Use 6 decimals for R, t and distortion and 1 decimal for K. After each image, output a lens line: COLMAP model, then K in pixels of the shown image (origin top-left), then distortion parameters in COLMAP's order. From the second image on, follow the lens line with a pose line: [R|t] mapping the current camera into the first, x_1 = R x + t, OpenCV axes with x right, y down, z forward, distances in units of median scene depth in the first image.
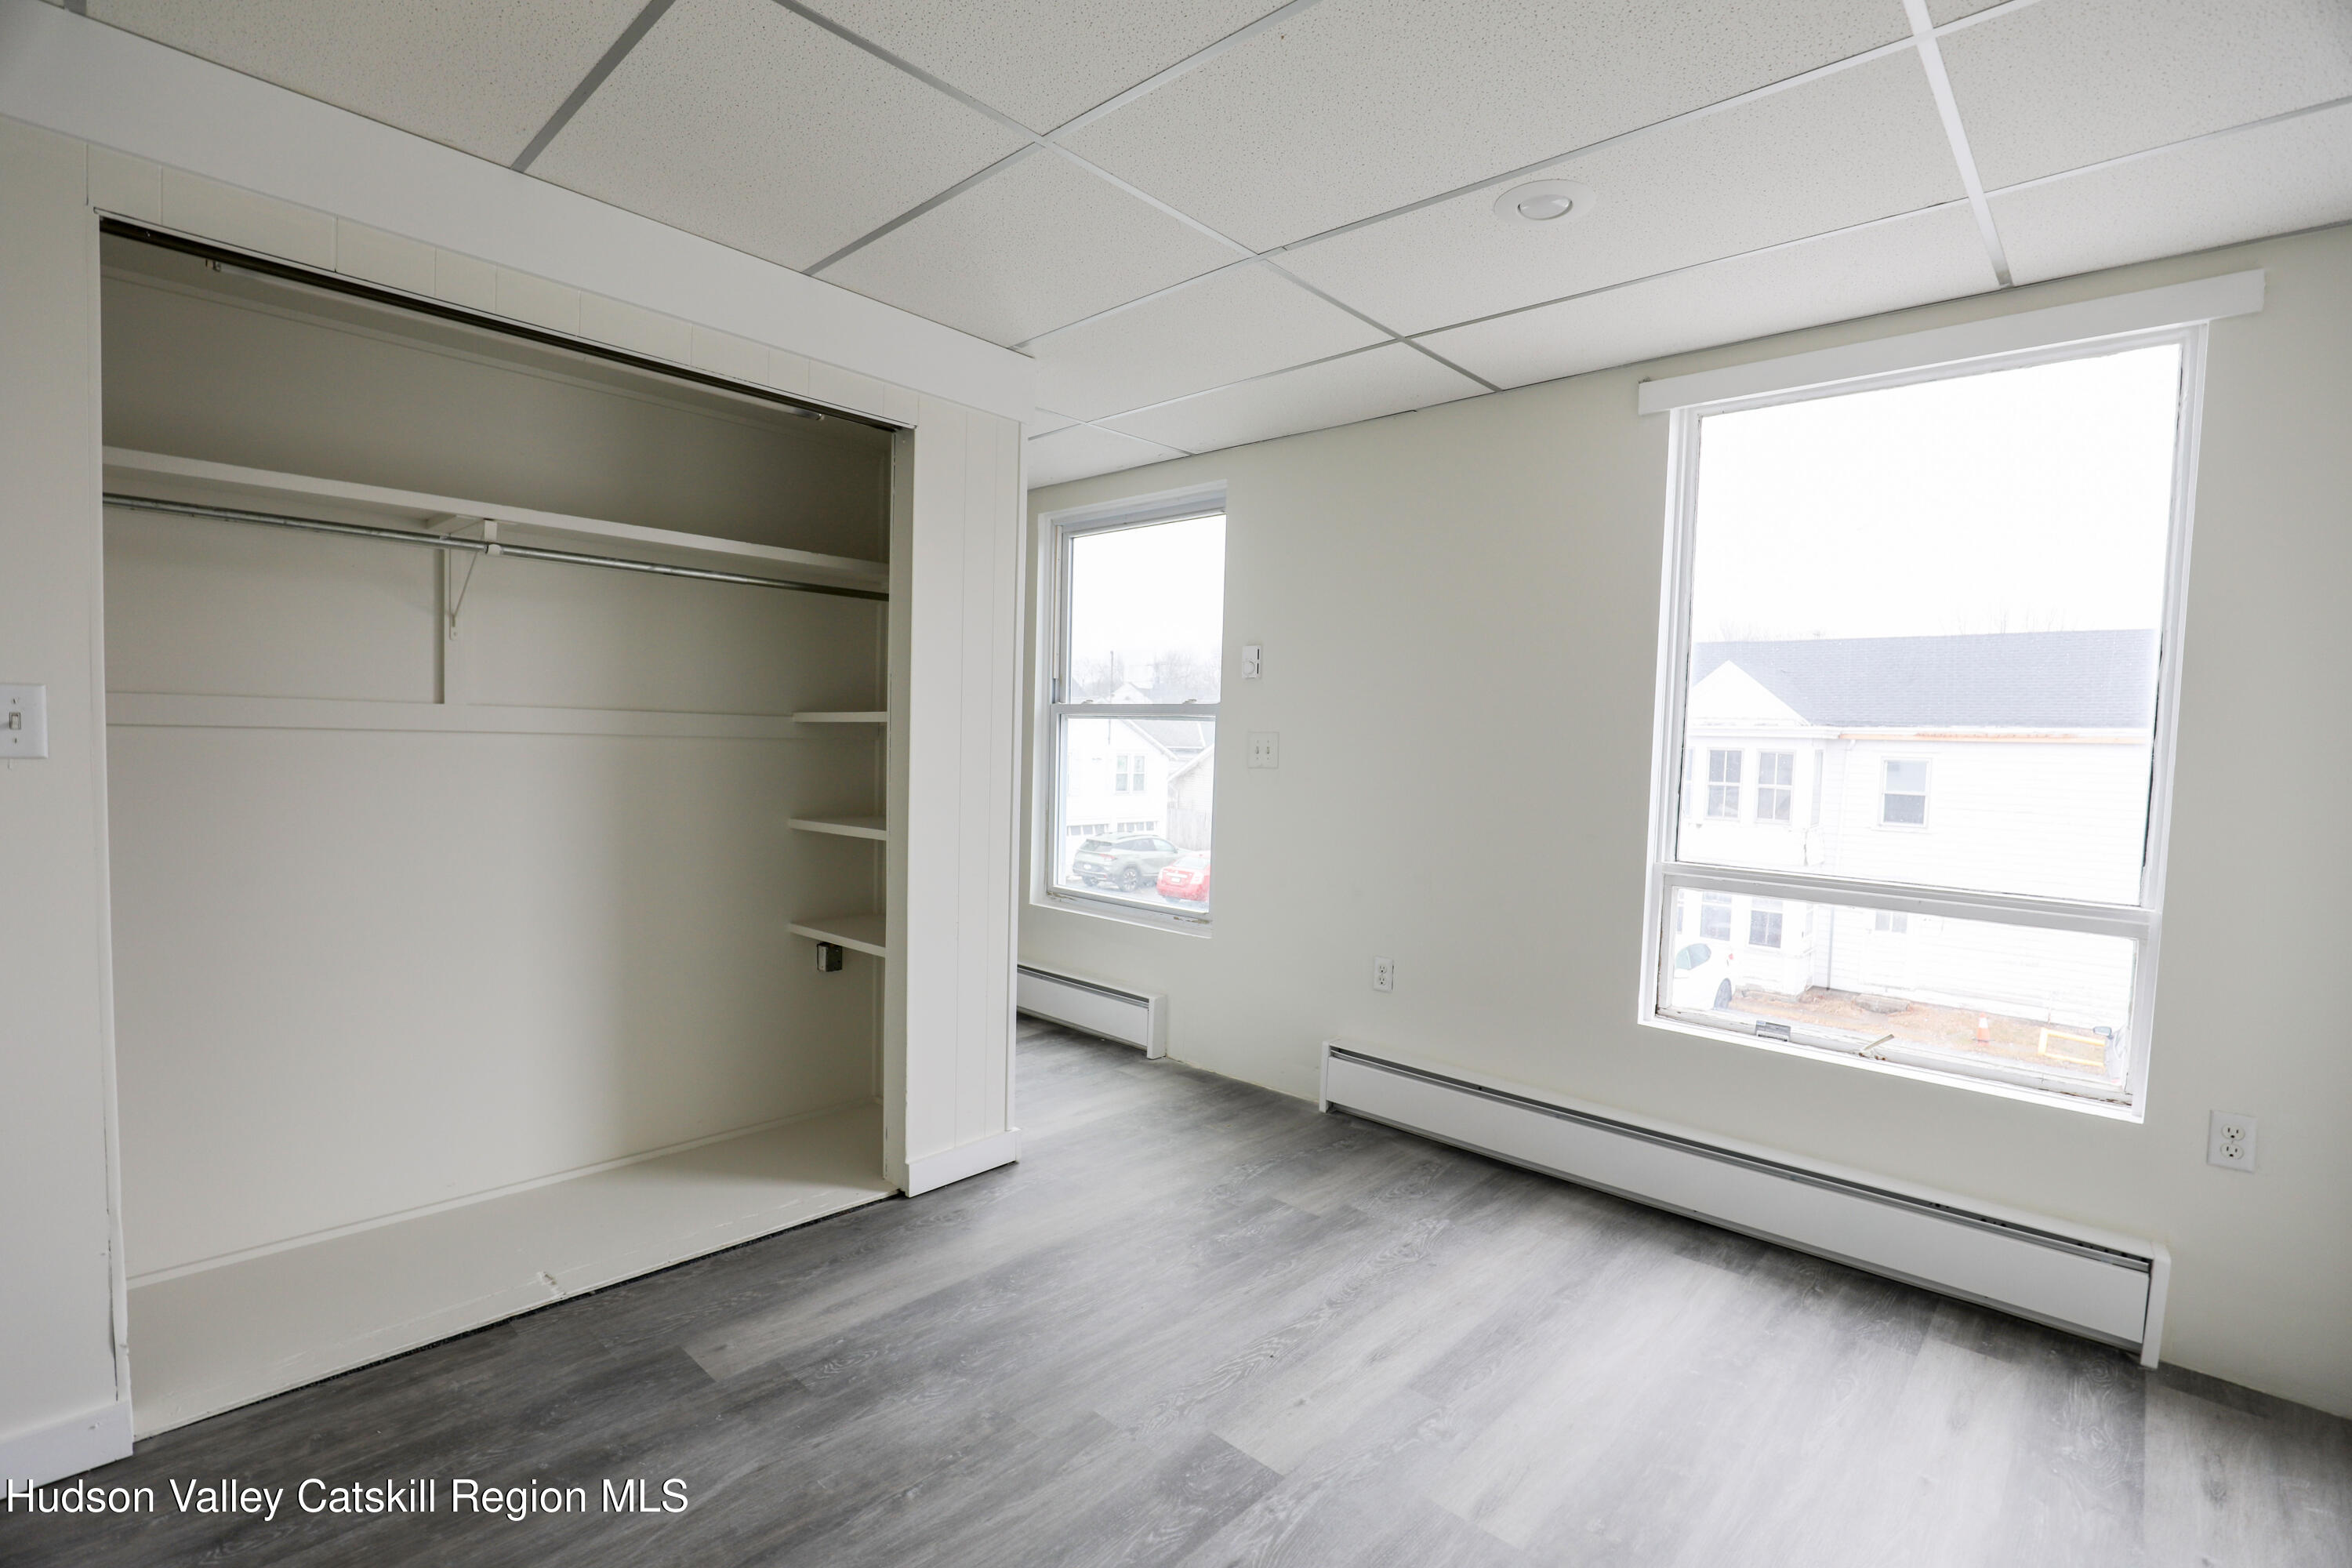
lens RADIAL K [[1068.8, 0, 1173.9], [0, 1068.8, 800.5], [0, 0, 1]] dist [-0.041444, 0.009428]
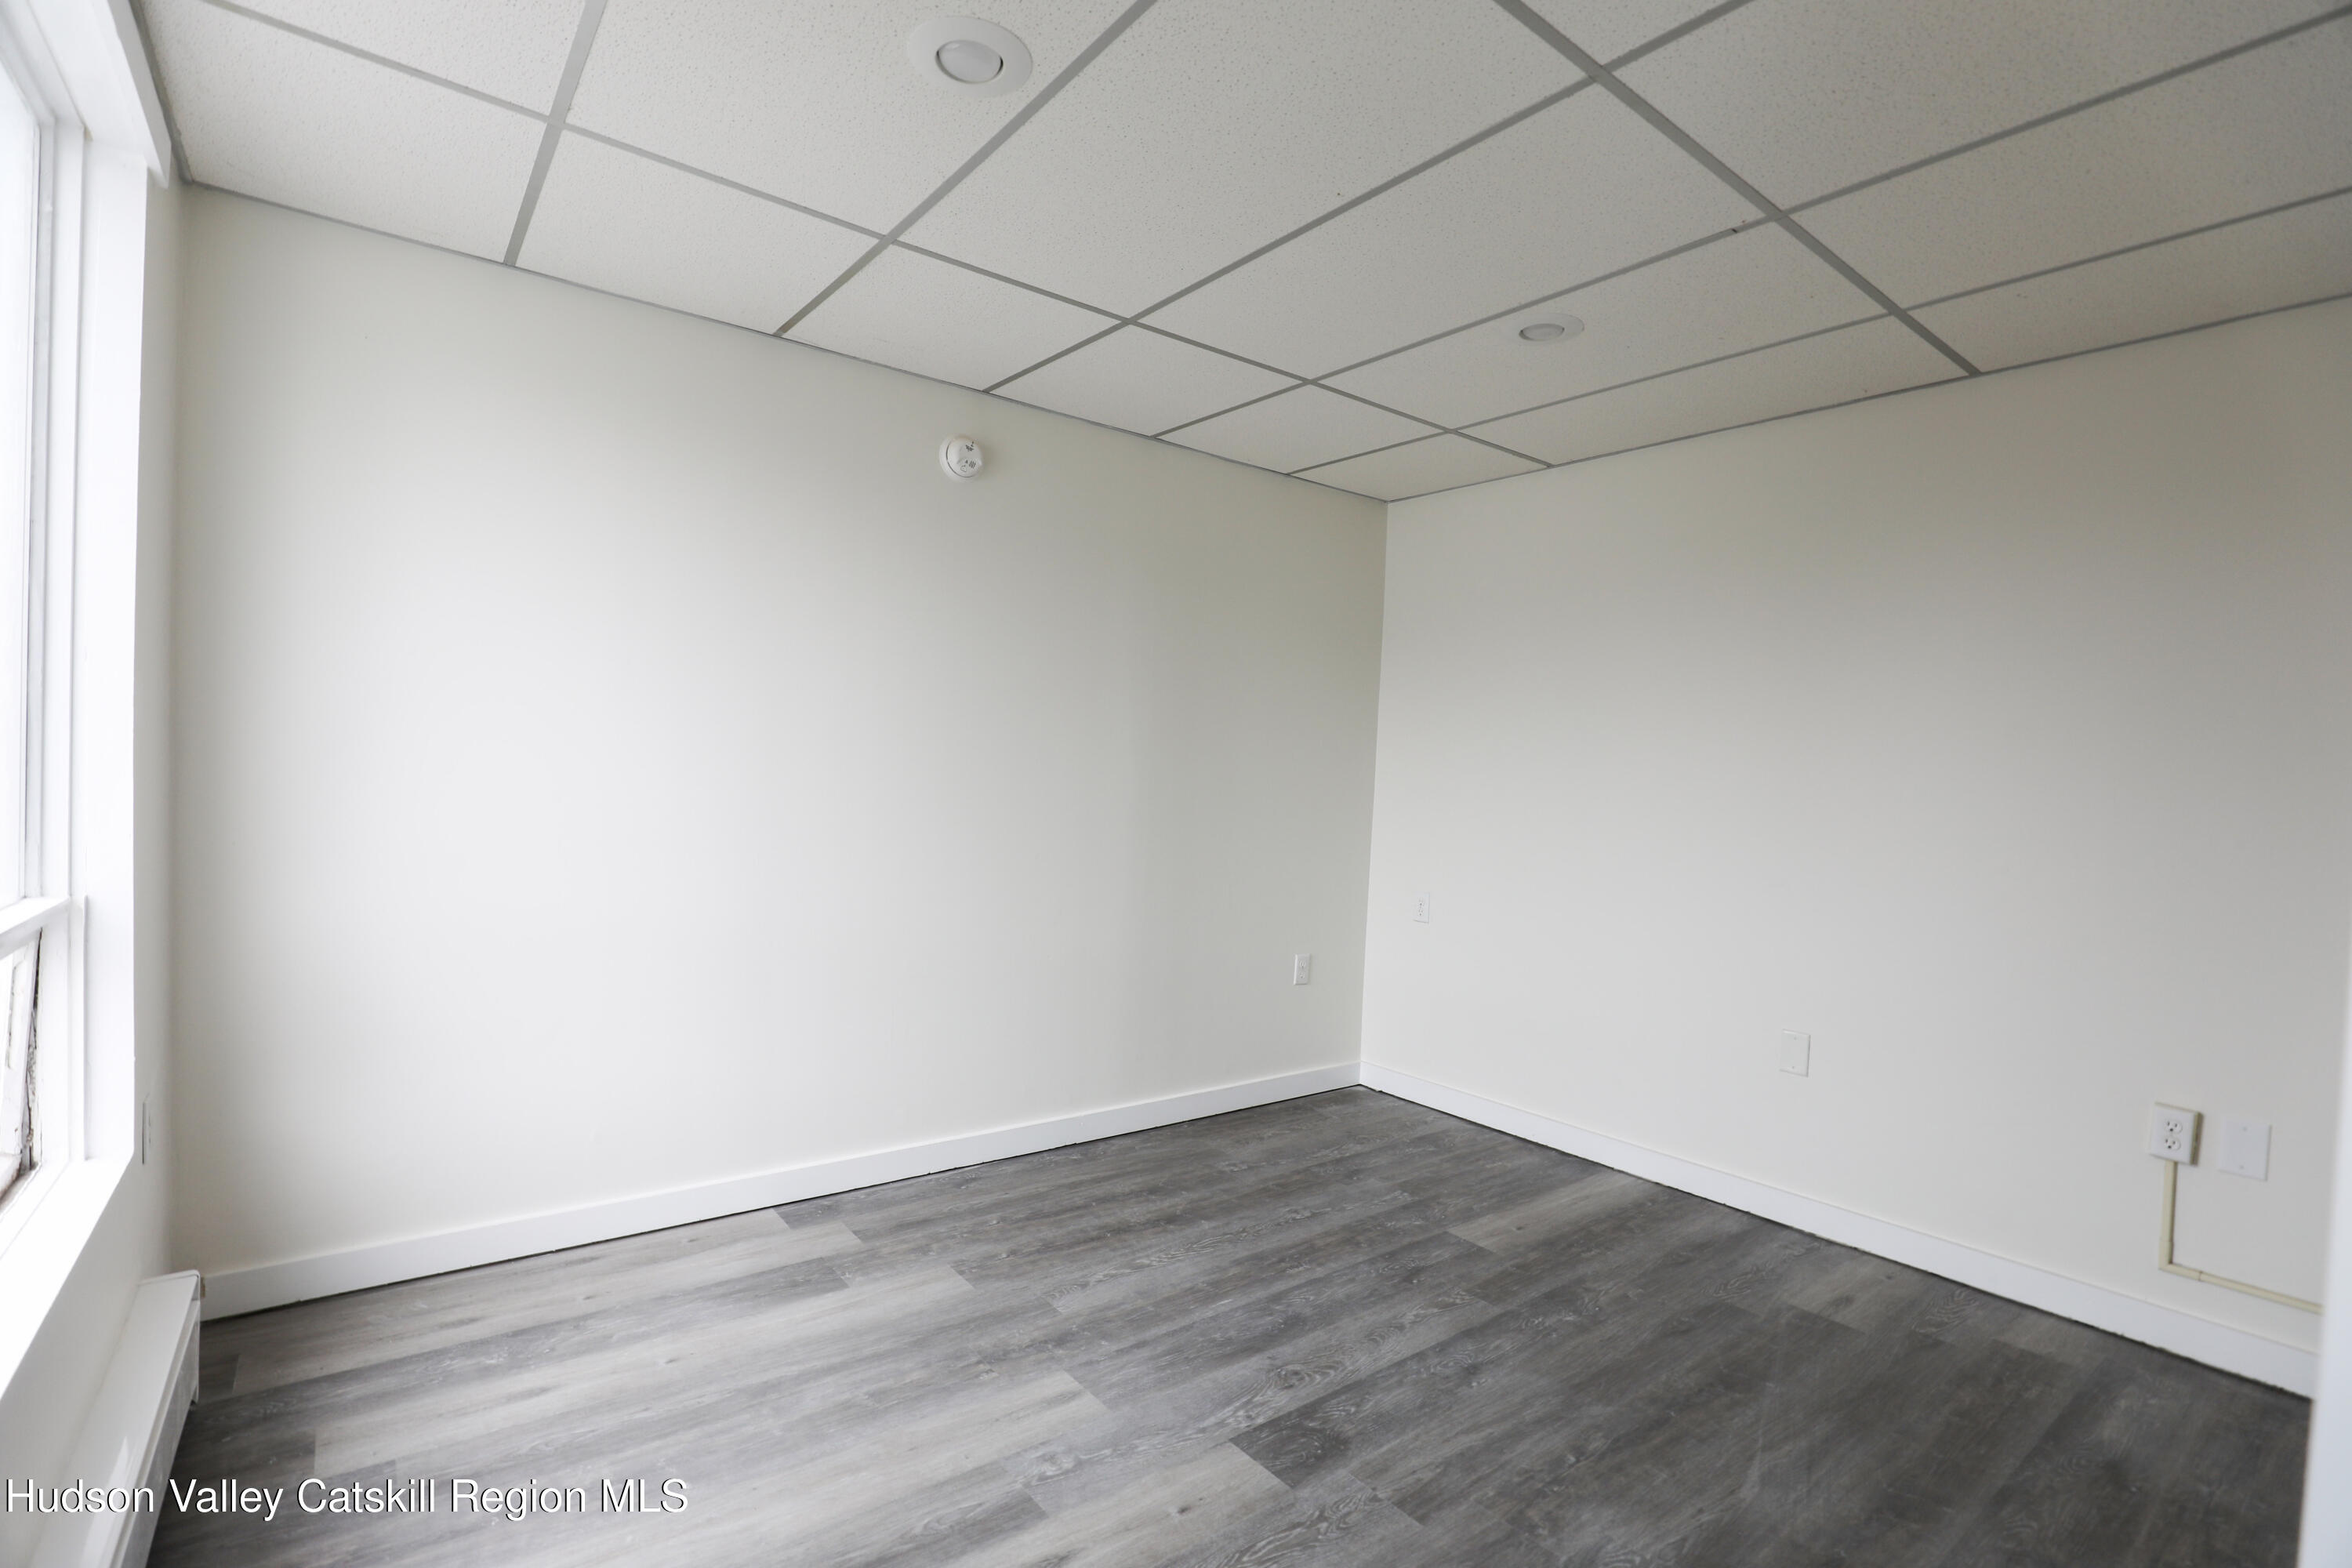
lens RADIAL K [[1068.8, 0, 1173.9], [0, 1068.8, 800.5], [0, 0, 1]] dist [-0.041444, 0.009428]
pose [[-0.984461, -0.074771, 0.158889, 0.037840], [-0.060866, 0.994021, 0.090648, -0.101084], [-0.164717, 0.079568, -0.983126, 2.007281]]
